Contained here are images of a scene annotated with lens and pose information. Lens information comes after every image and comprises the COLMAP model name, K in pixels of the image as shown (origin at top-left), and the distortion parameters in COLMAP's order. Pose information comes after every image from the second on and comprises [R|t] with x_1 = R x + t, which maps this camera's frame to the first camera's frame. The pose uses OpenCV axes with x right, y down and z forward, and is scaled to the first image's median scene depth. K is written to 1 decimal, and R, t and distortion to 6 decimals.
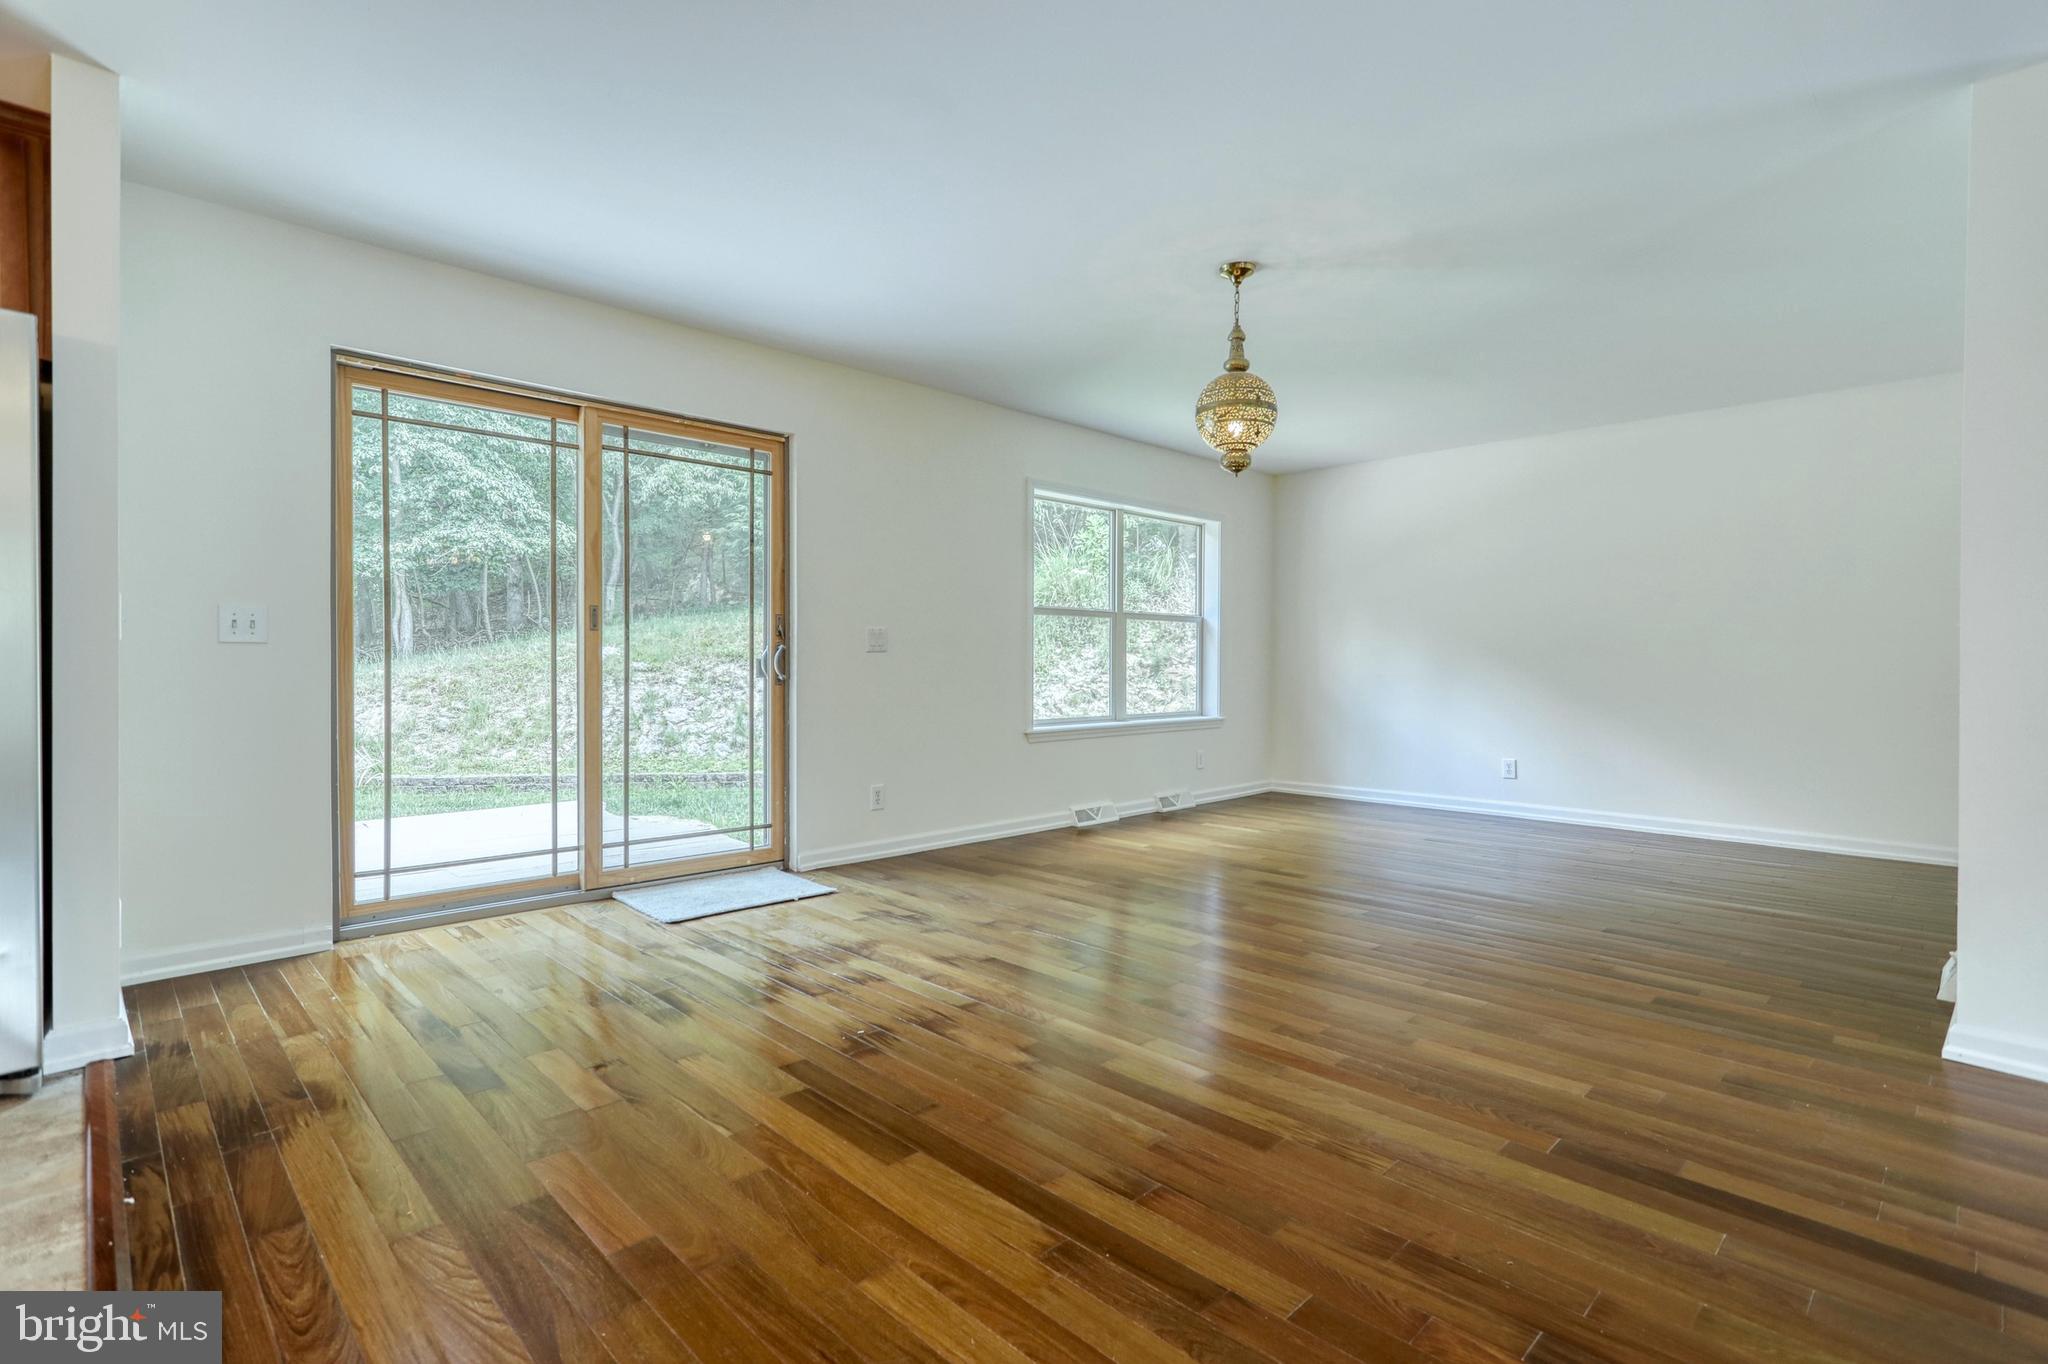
lens RADIAL K [[964.3, 0, 1024.5], [0, 964.3, 673.0], [0, 0, 1]] dist [-0.003337, 0.002648]
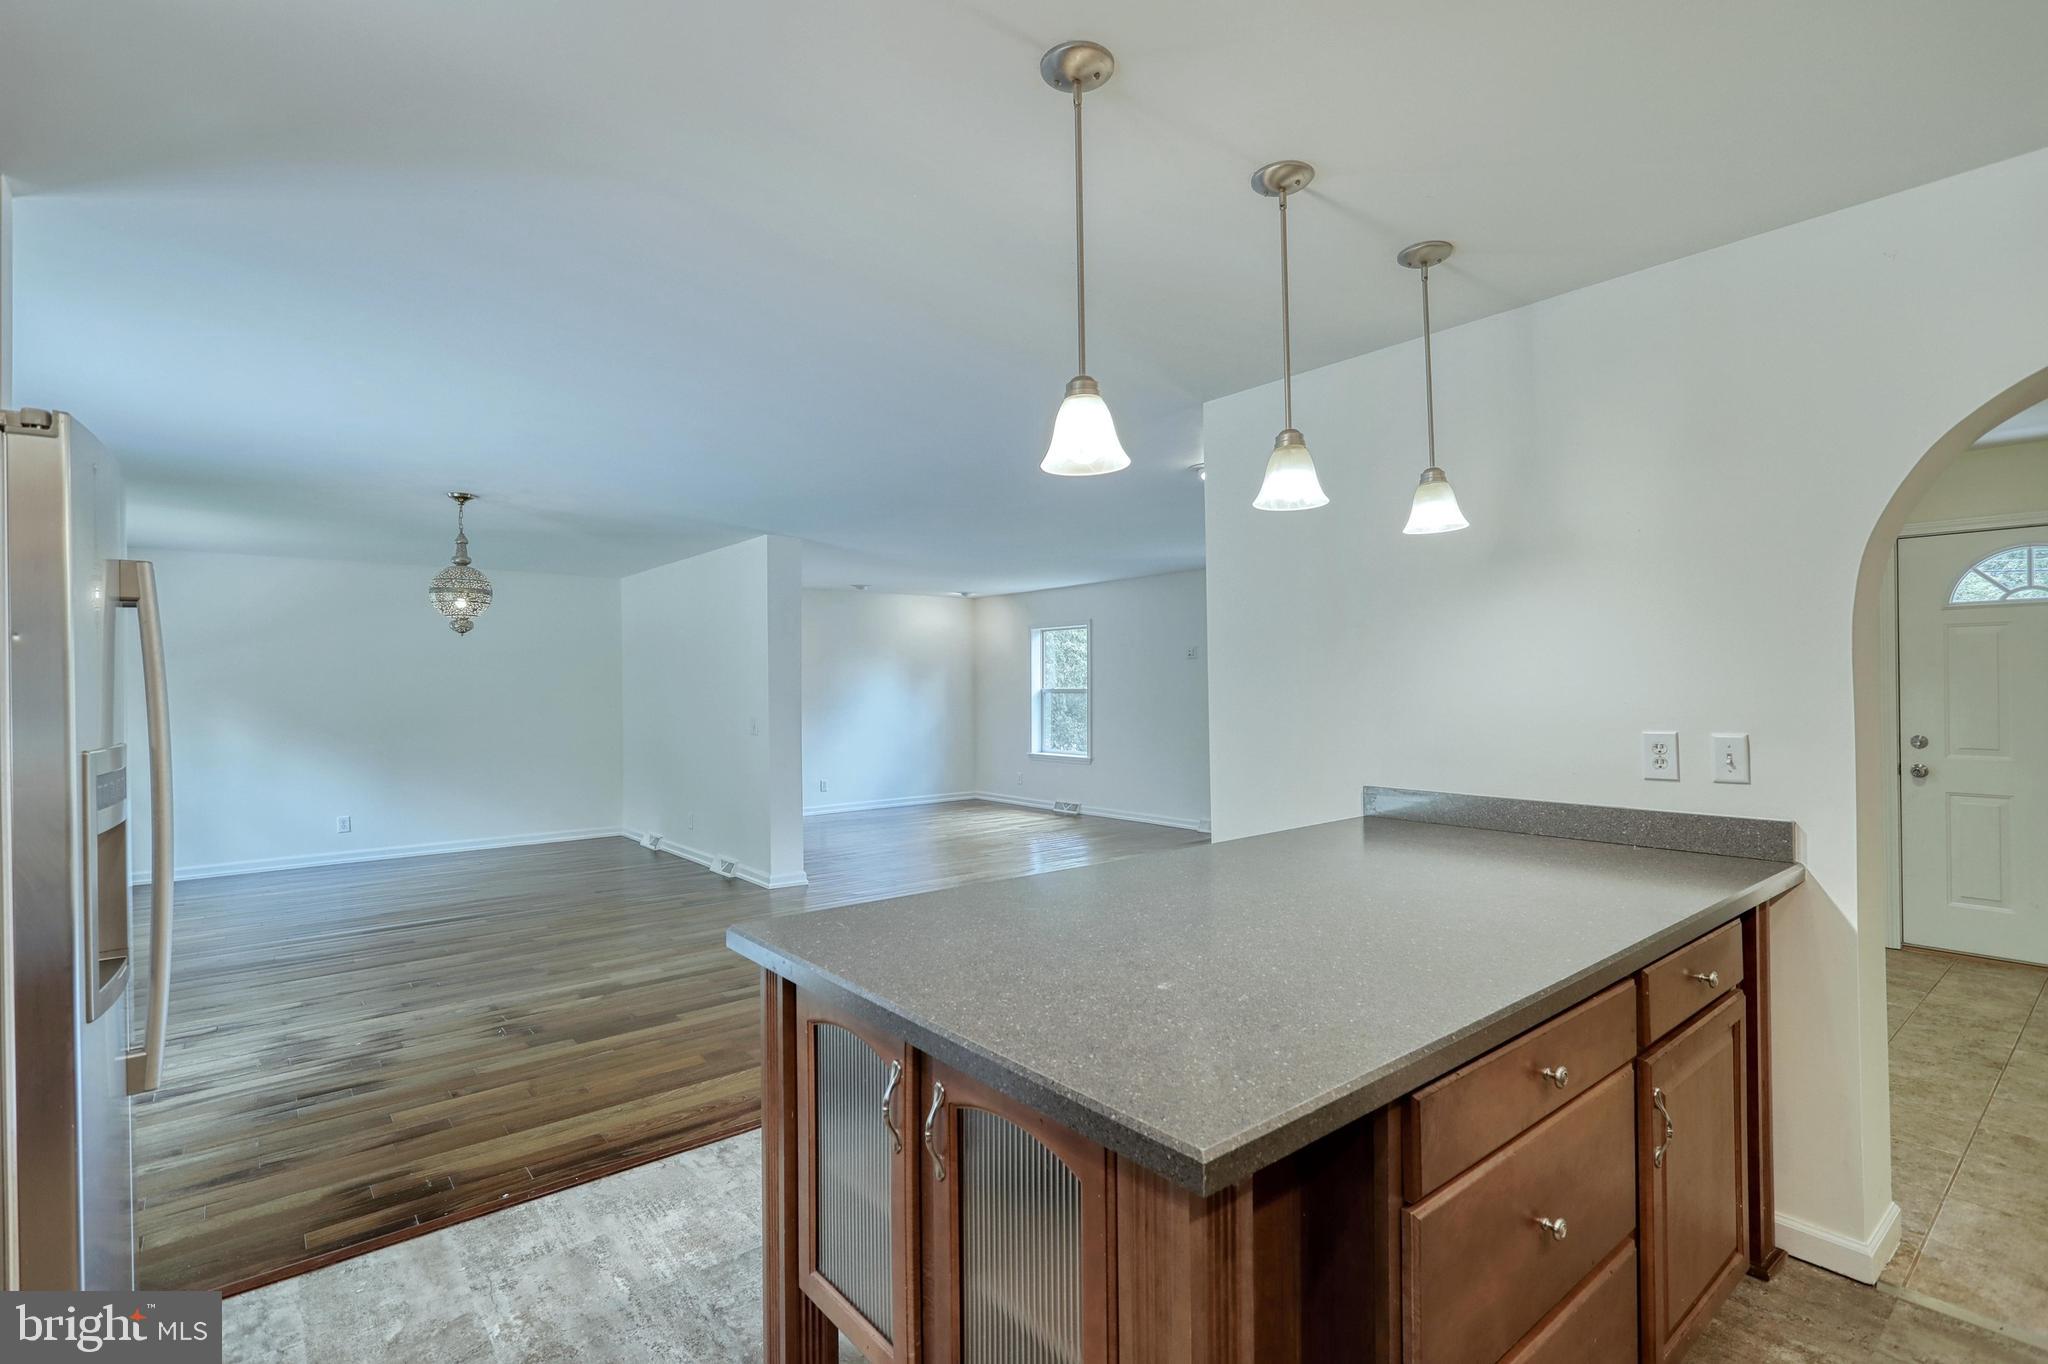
lens RADIAL K [[964.3, 0, 1024.4], [0, 964.3, 683.7], [0, 0, 1]] dist [-0.003337, 0.002648]
pose [[0.082359, -0.001746, 0.996601, -1.037667], [0.019519, 0.999809, 0.000139, -0.102489], [-0.996412, 0.019441, 0.082377, 0.026686]]
